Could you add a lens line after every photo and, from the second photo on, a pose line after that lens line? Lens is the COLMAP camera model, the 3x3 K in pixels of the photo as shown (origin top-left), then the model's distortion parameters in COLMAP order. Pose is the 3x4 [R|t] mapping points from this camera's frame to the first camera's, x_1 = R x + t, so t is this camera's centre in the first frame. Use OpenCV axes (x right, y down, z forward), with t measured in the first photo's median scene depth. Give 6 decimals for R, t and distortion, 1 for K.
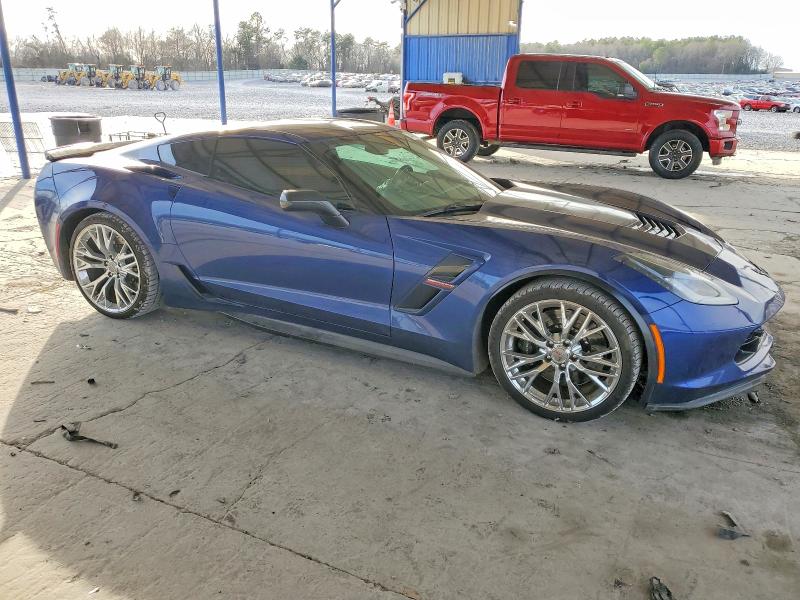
lens RADIAL K [[623.5, 0, 400.0], [0, 623.5, 300.0], [0, 0, 1]] dist [0.012581, -0.003286]
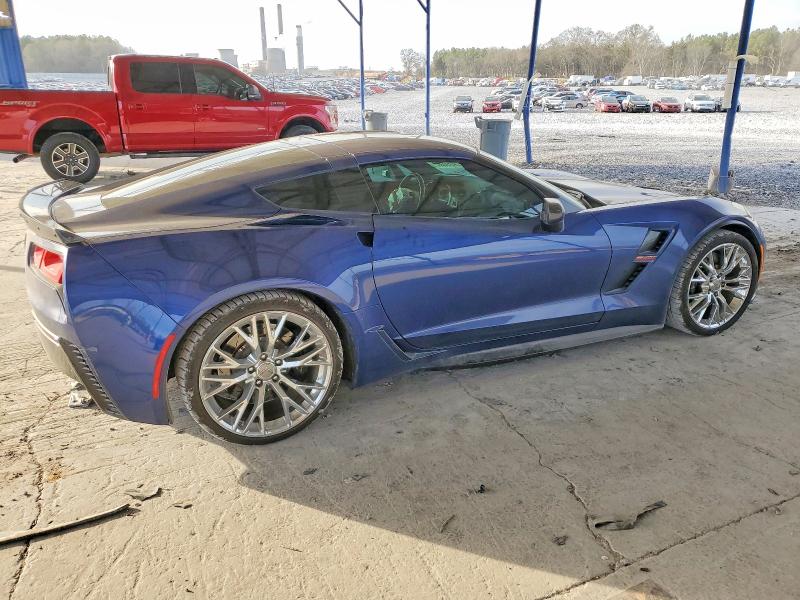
lens RADIAL K [[623.5, 0, 400.0], [0, 623.5, 300.0], [0, 0, 1]] dist [0.012581, -0.003286]
pose [[0.627913, -0.272044, 0.729190, -0.929880], [0.270941, 0.954721, 0.122875, -0.186748], [-0.729600, 0.120413, 0.673190, 0.471409]]
